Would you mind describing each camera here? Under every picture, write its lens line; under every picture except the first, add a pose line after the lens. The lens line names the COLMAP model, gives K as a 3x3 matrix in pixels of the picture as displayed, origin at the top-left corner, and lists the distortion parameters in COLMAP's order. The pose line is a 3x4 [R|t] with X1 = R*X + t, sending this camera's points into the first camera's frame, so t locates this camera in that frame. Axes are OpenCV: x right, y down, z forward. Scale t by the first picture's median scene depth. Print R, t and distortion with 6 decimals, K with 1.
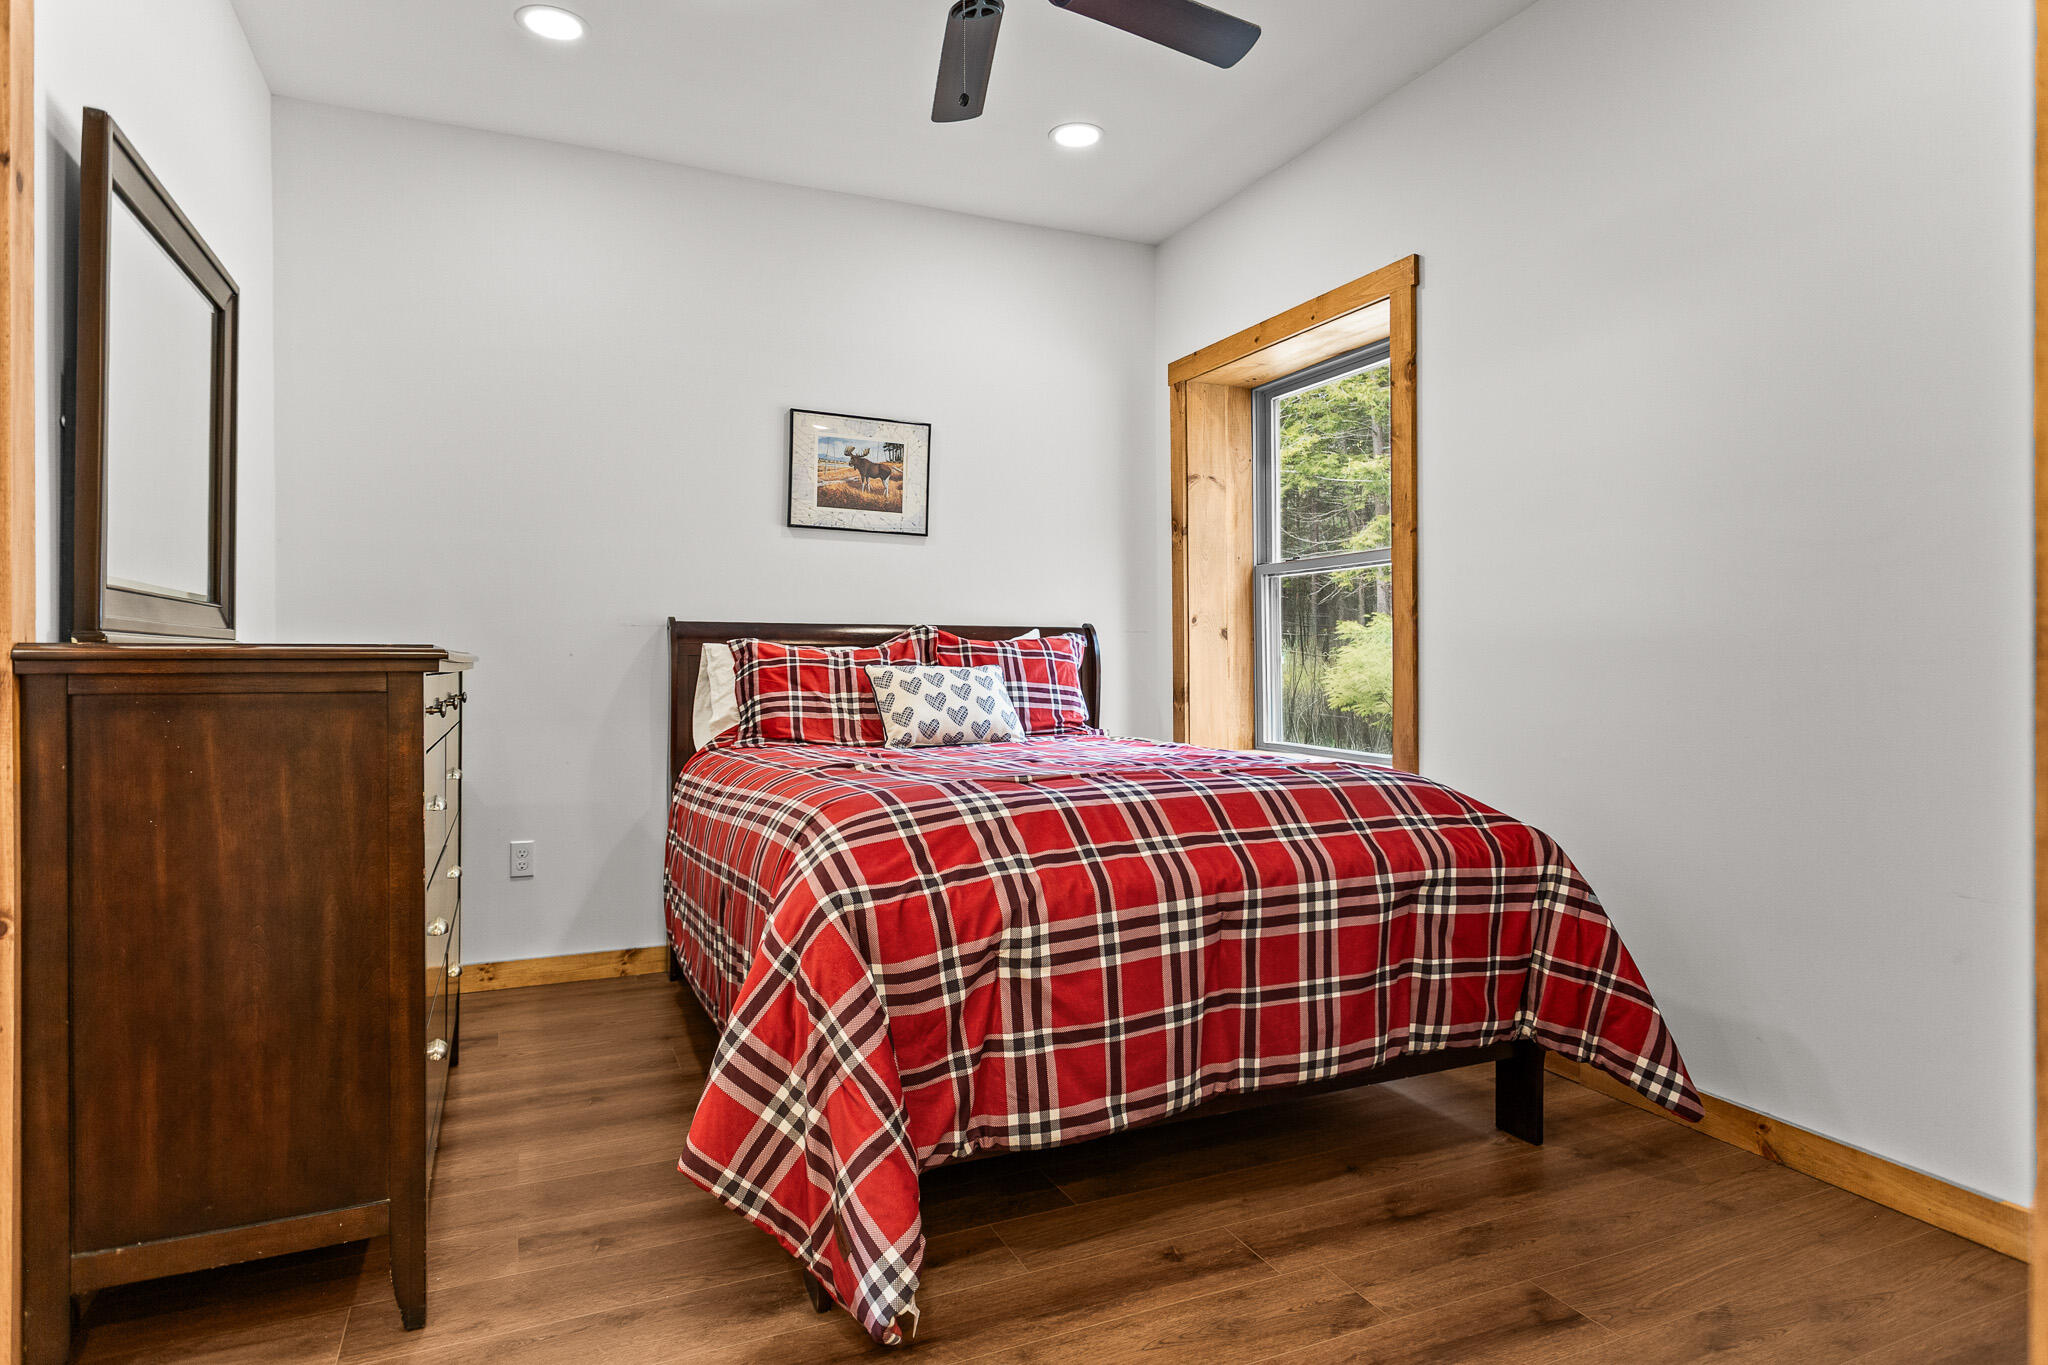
lens RADIAL K [[1154.6, 0, 1066.3], [0, 1154.6, 661.7], [0, 0, 1]] dist [0.000967, 0.002117]
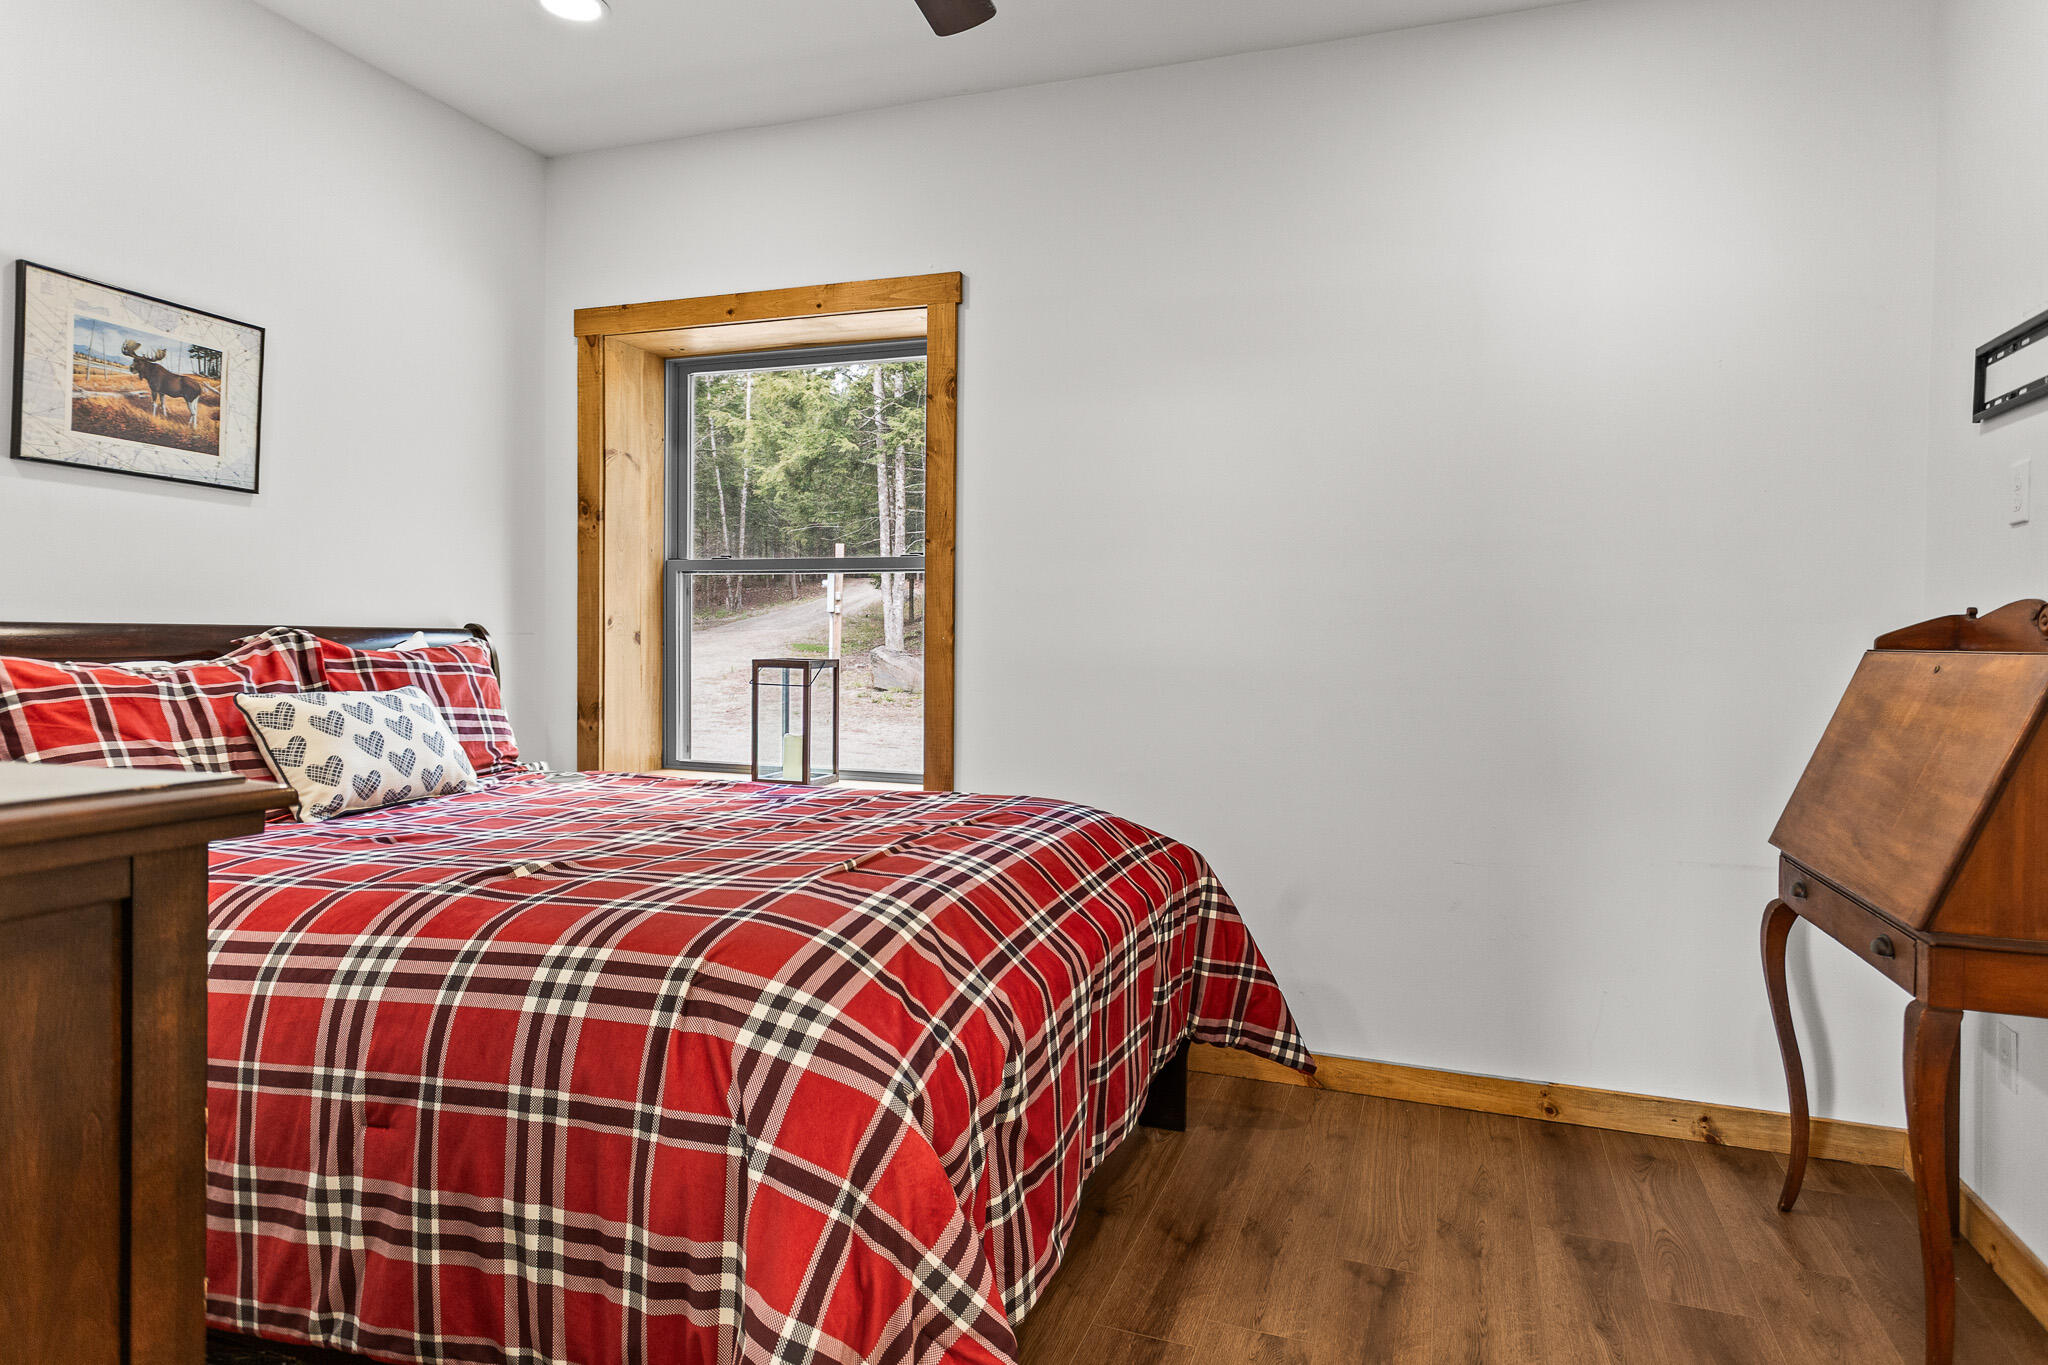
lens RADIAL K [[1141.8, 0, 1048.2], [0, 1141.8, 647.9], [0, 0, 1]] dist [0.001100, 0.001035]
pose [[0.699317, 0.002922, 0.714806, -0.311939], [-0.014191, 0.999851, 0.009795, -0.035446], [-0.714671, -0.016994, 0.699254, 0.224045]]
